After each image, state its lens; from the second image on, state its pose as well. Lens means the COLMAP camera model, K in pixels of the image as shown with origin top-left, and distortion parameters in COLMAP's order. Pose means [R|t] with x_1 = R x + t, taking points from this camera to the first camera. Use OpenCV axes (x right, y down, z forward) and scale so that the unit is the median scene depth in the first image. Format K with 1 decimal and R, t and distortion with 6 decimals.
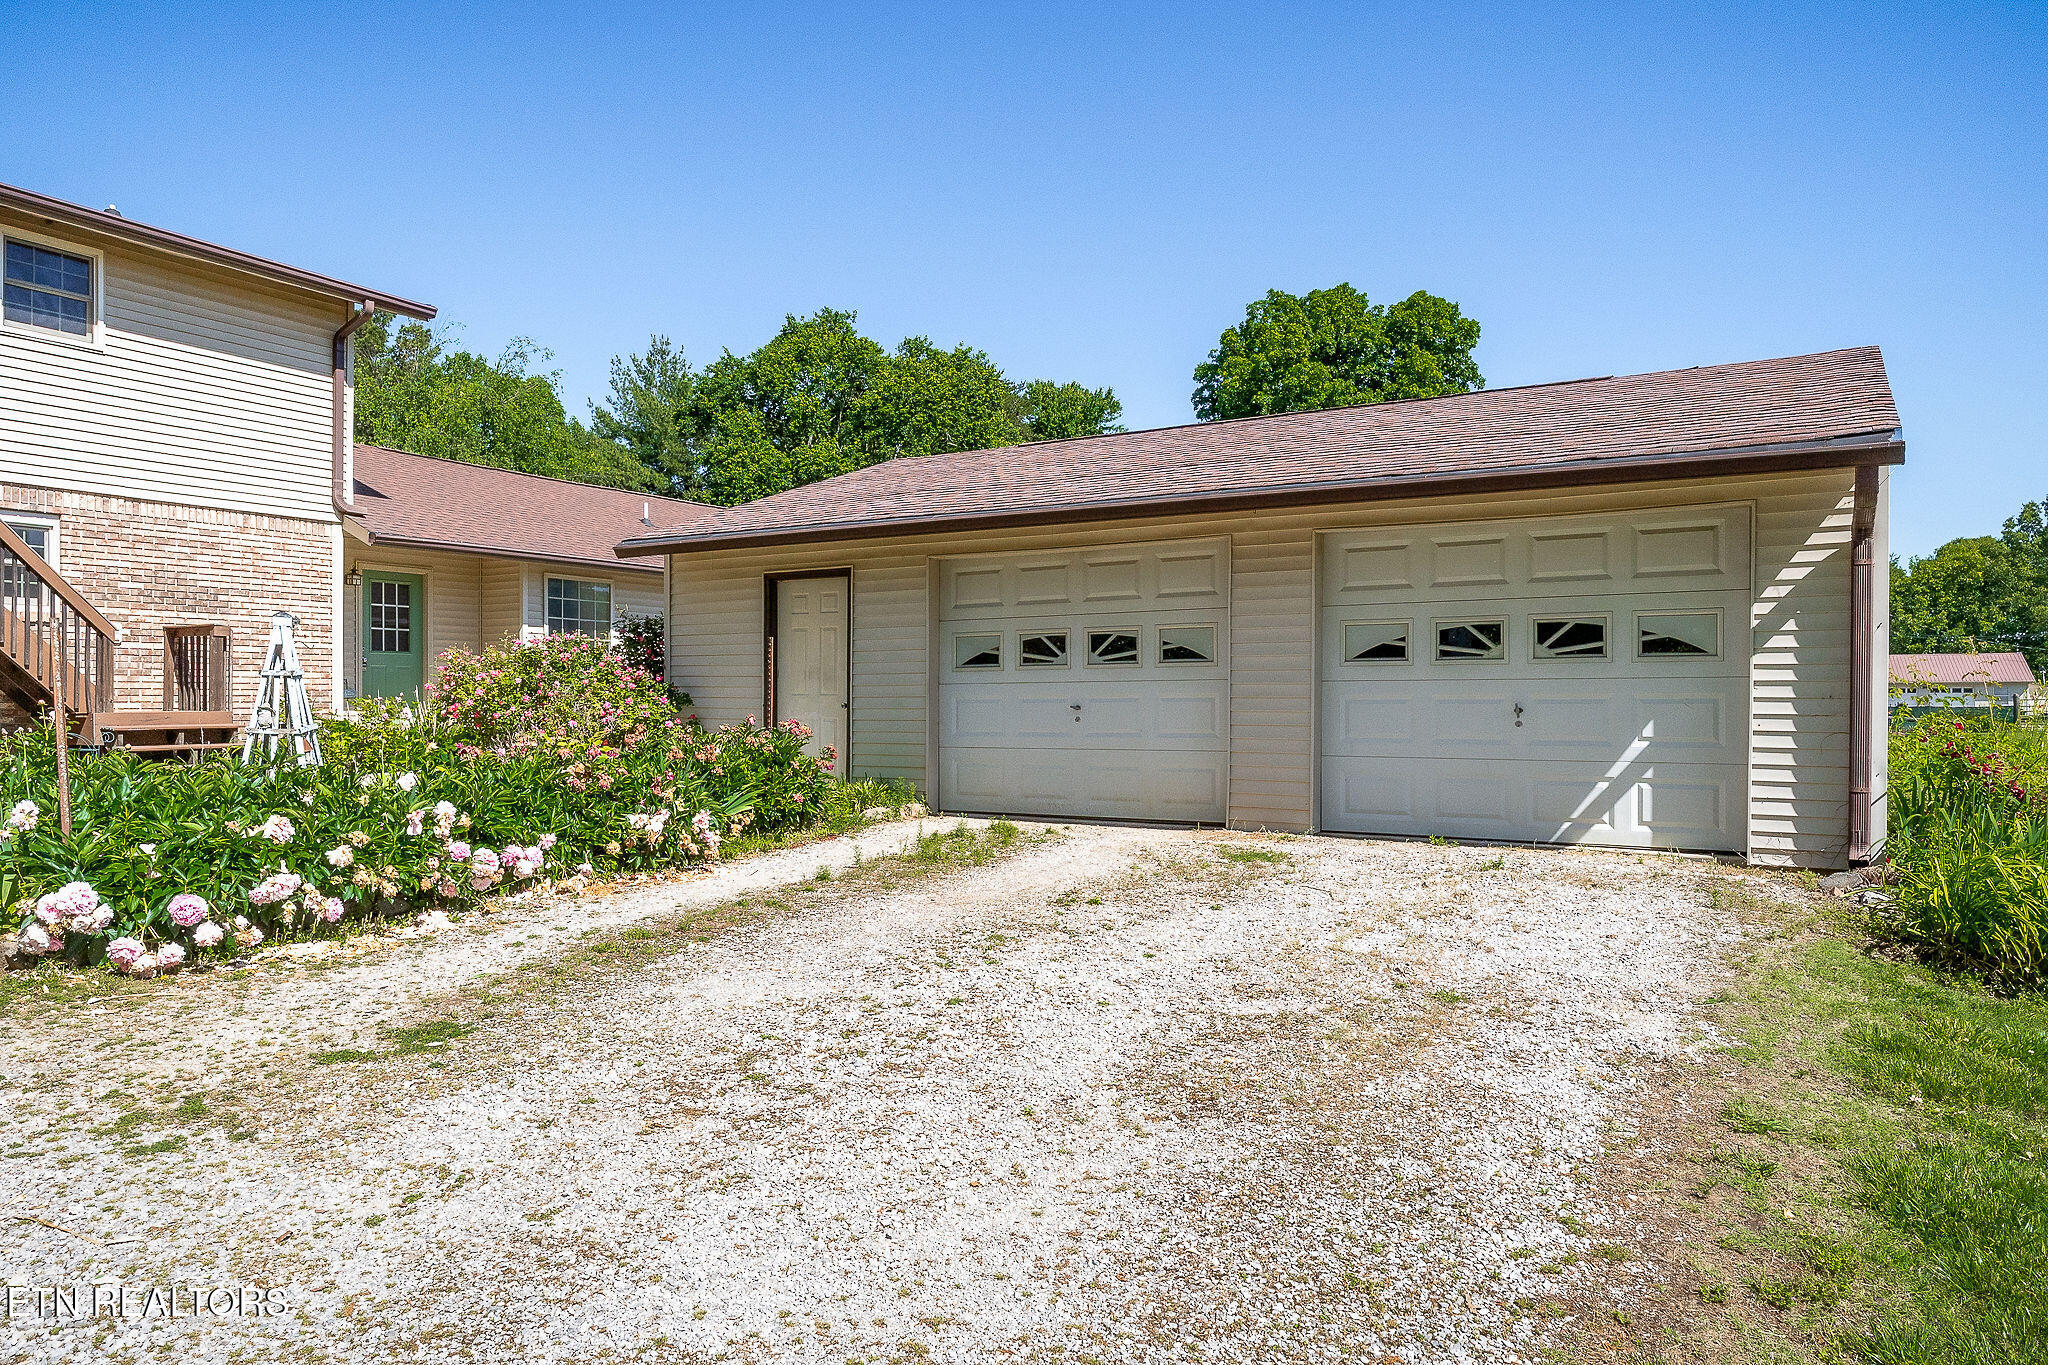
lens RADIAL K [[1324.4, 0, 1024.0], [0, 1324.4, 682.5], [0, 0, 1]] dist [0.001223, 0.003689]
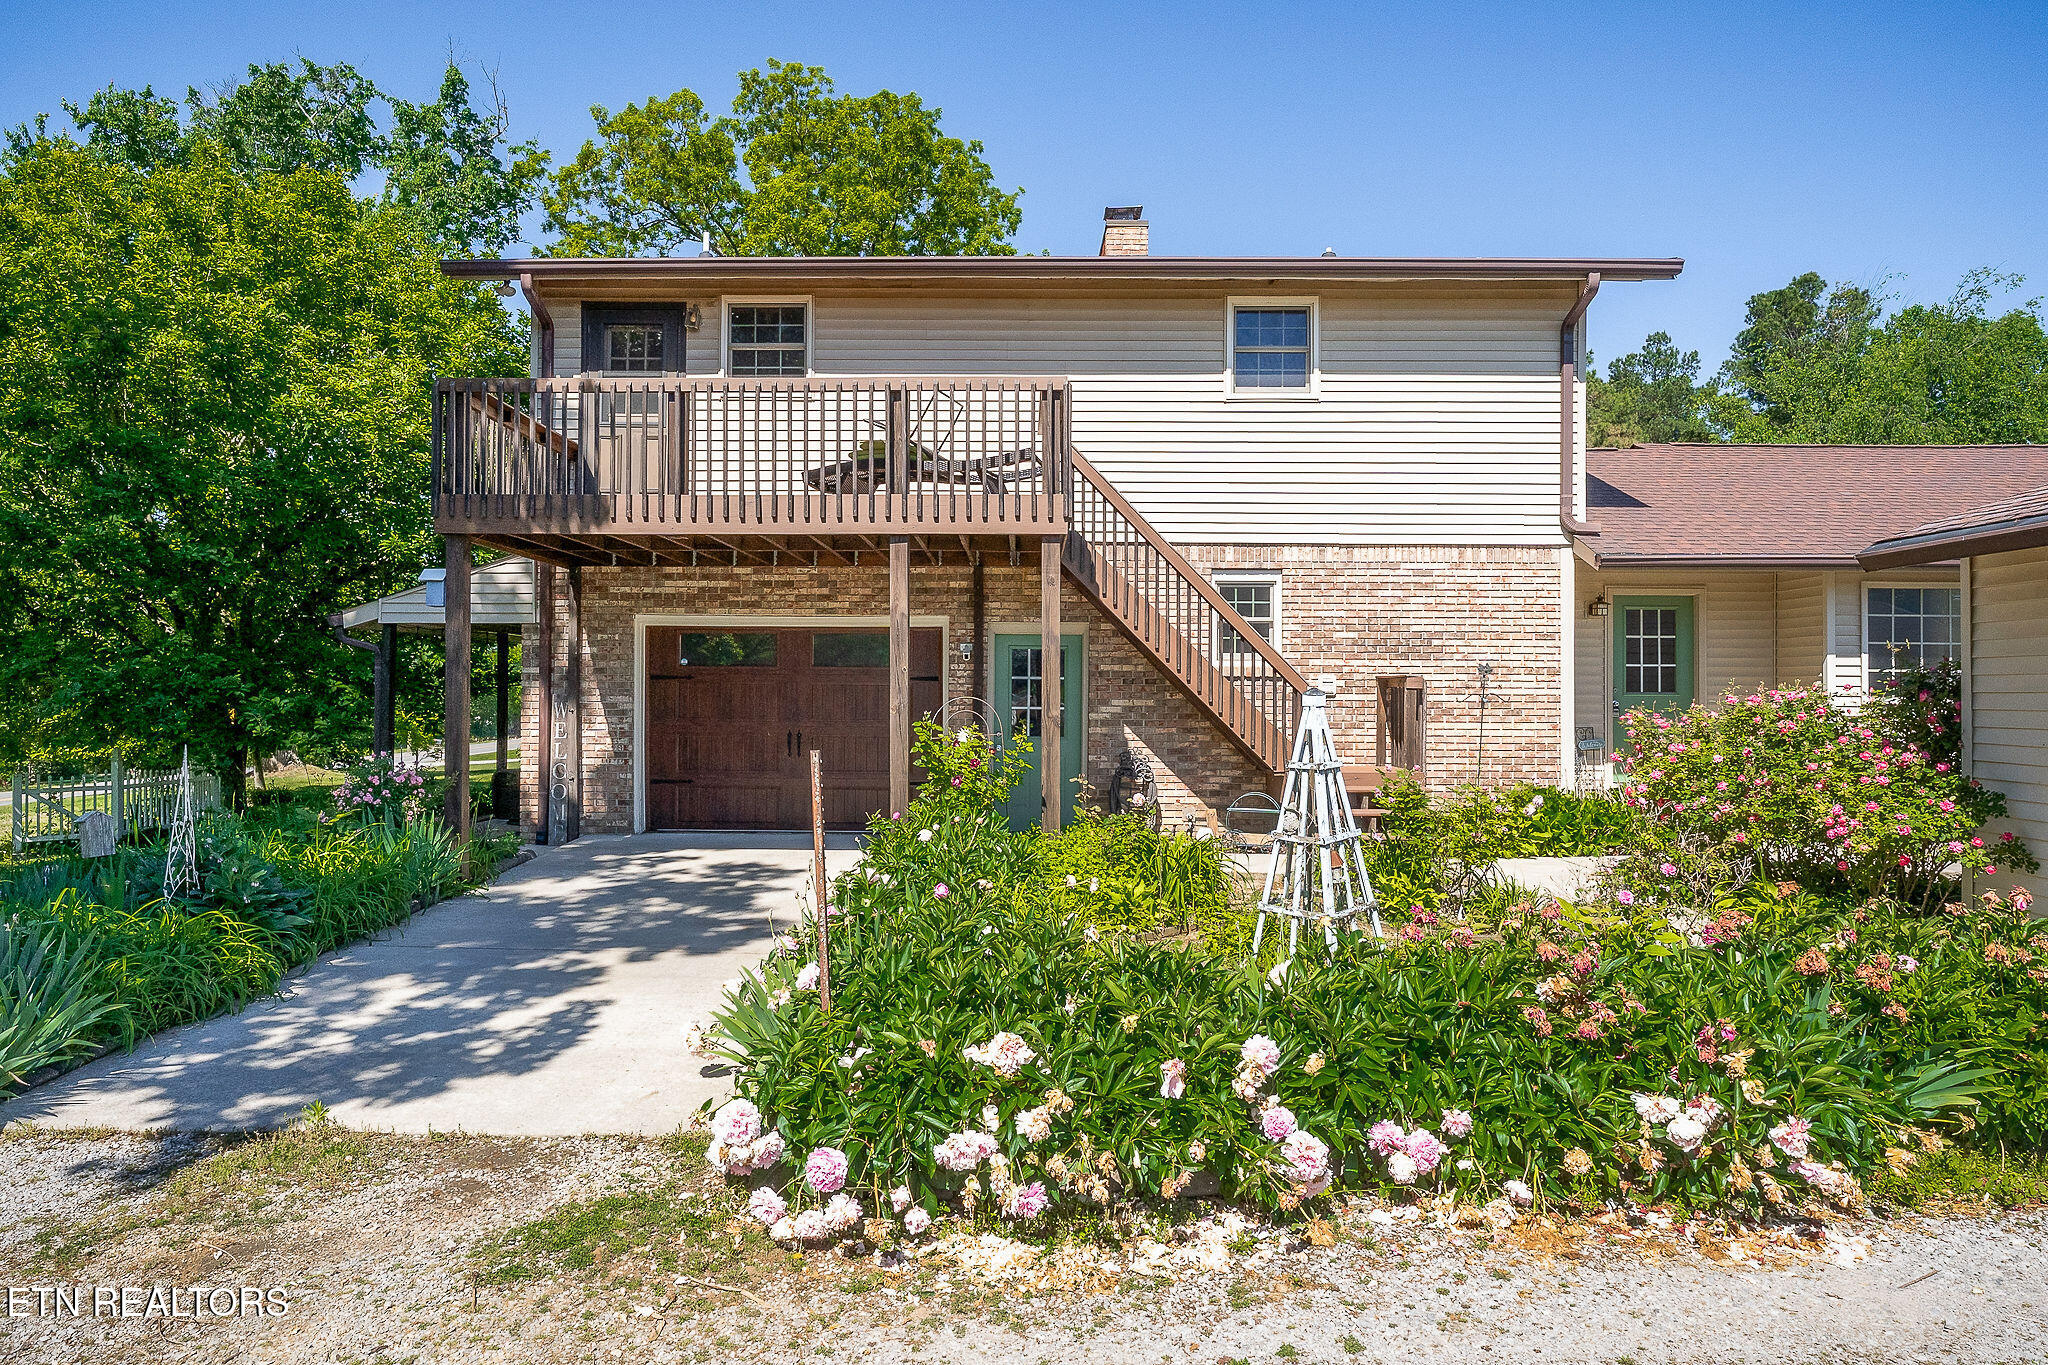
lens RADIAL K [[1284.7, 0, 1024.0], [0, 1284.7, 682.5], [0, 0, 1]] dist [-0.002050, 0.001223]
pose [[0.507802, -0.001321, -0.861473, 0.014286], [0.006829, 0.999974, 0.002493, -0.042820], [0.861447, -0.007149, 0.507798, 0.323835]]
